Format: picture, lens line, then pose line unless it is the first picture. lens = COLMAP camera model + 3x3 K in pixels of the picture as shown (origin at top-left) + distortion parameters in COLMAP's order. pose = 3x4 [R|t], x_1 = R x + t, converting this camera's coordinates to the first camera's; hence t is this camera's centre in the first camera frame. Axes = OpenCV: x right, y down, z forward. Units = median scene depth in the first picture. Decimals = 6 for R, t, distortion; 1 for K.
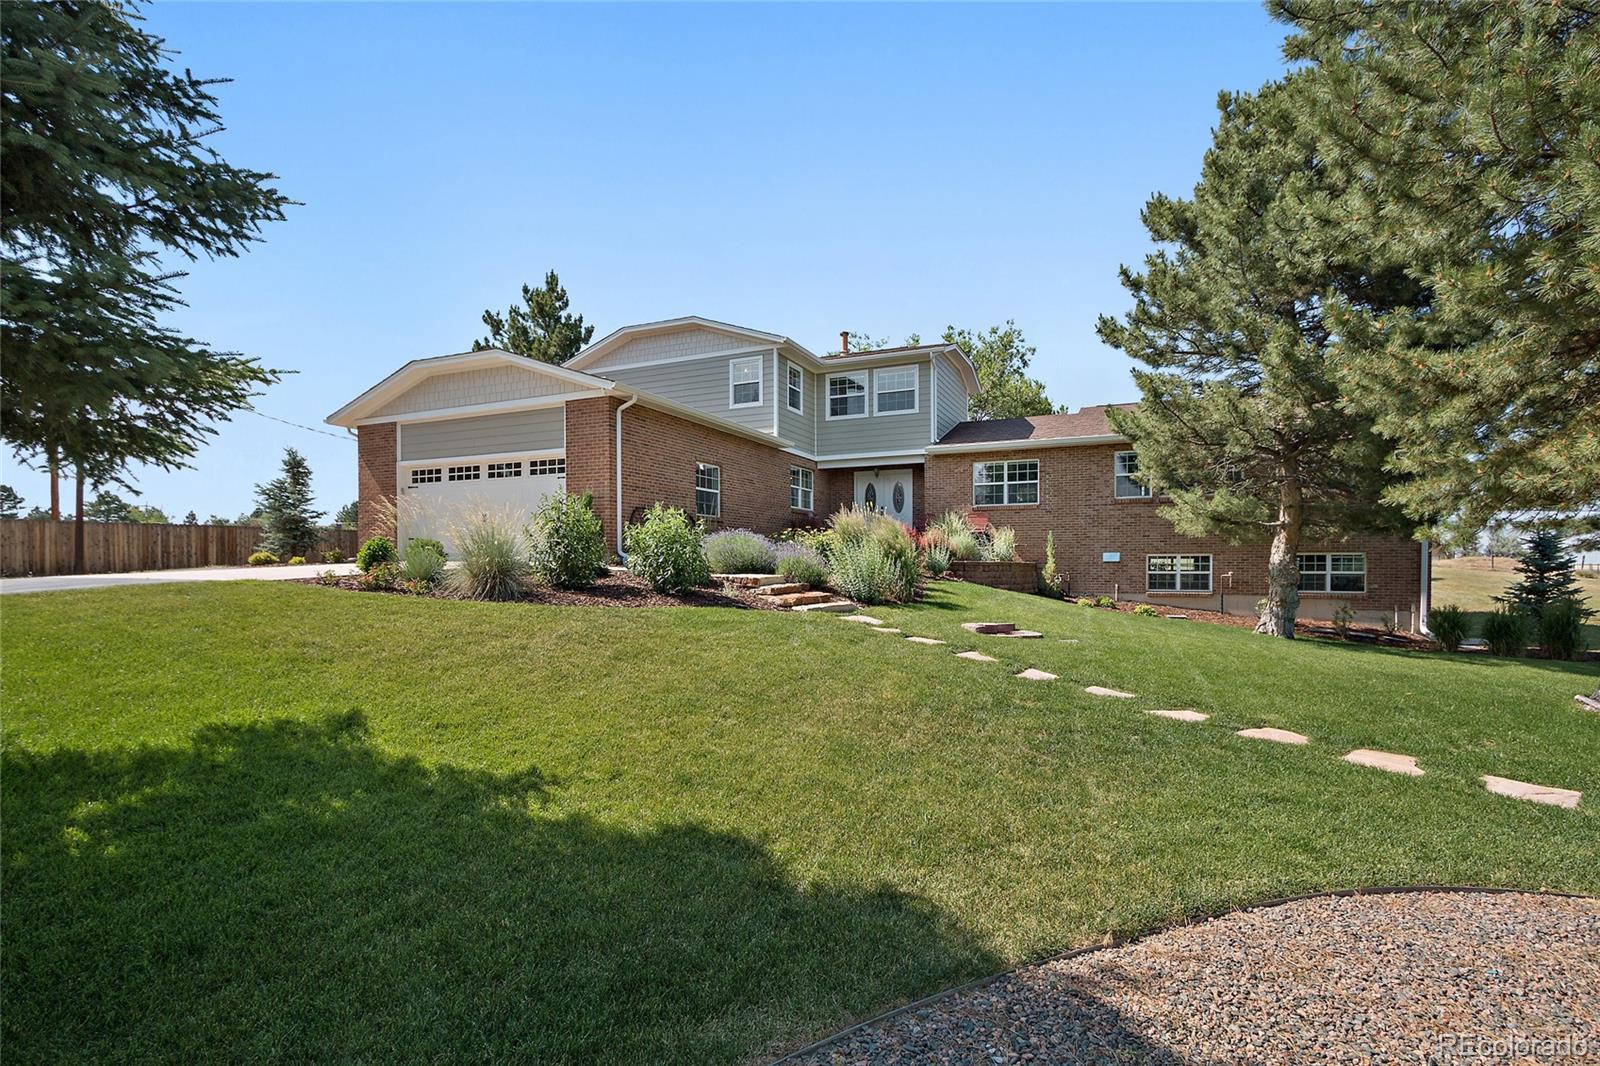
lens RADIAL K [[748.3, 0, 803.4], [0, 748.3, 532.7], [0, 0, 1]] dist [-0.004086, -0.000393]
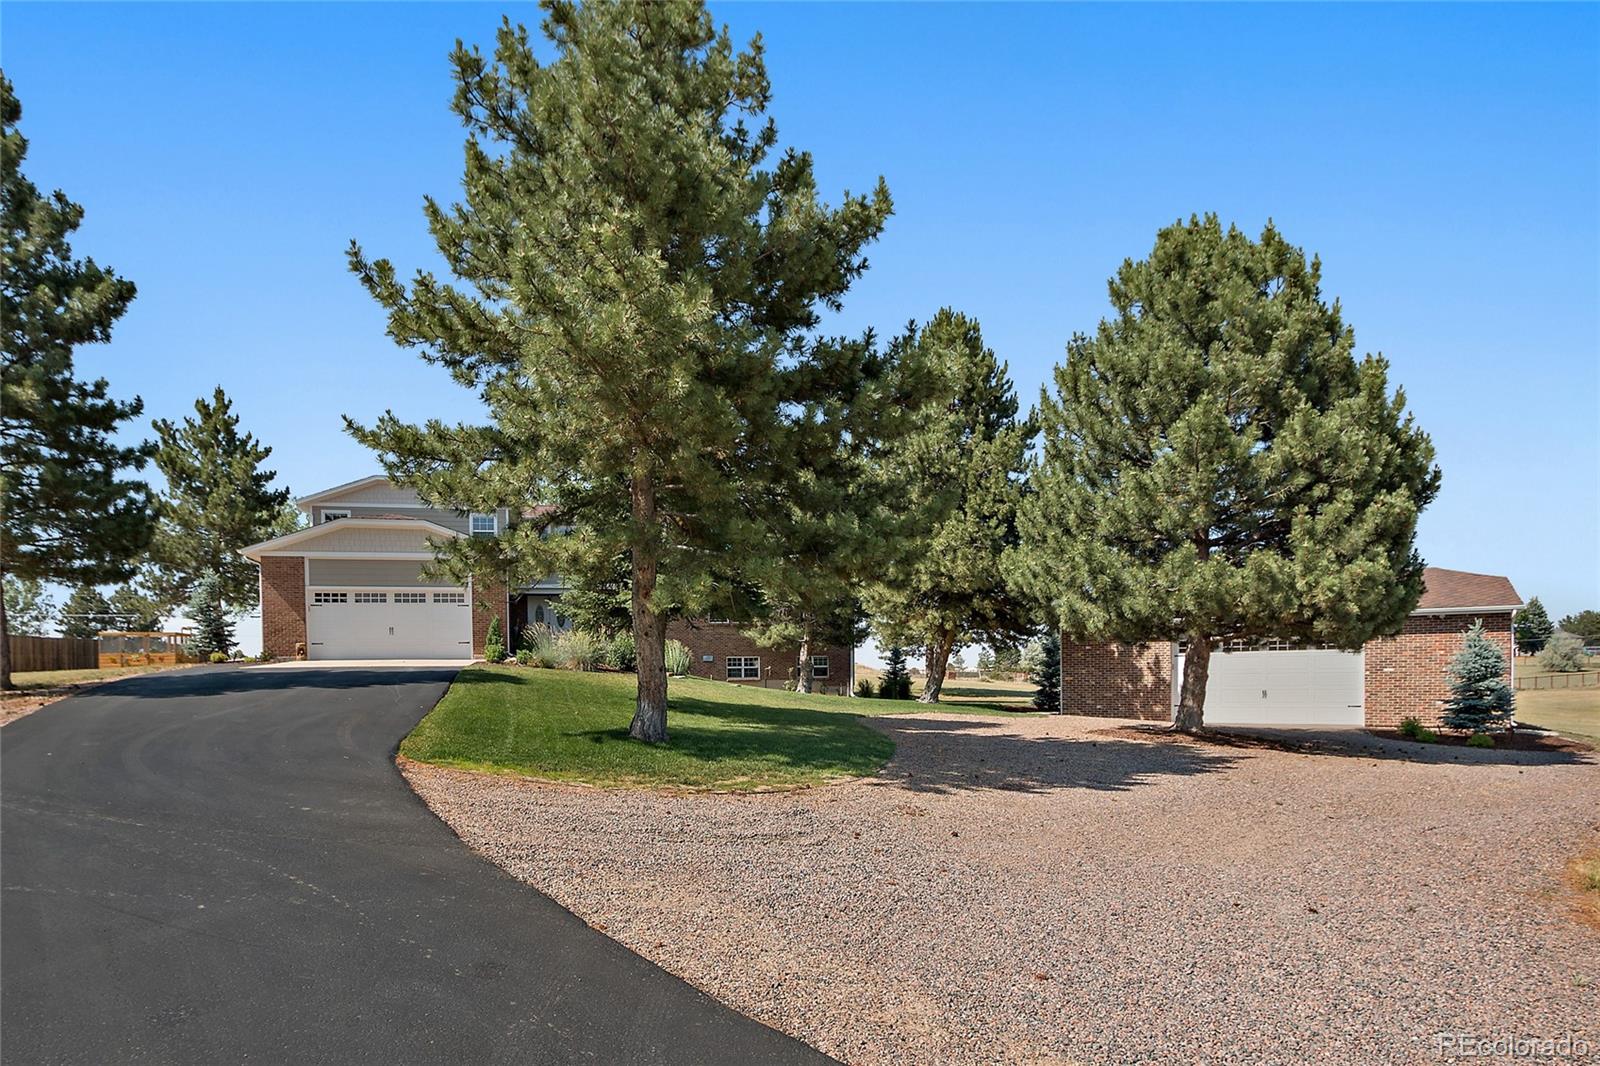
lens RADIAL K [[748.3, 0, 799.8], [0, 748.3, 535.0], [0, 0, 1]] dist [-0.004086, -0.000393]
pose [[0.782653, 0.101227, 0.614172, -0.655679], [-0.013374, 0.989195, -0.145995, -0.000139], [-0.622315, 0.106050, 0.775550, -0.606808]]
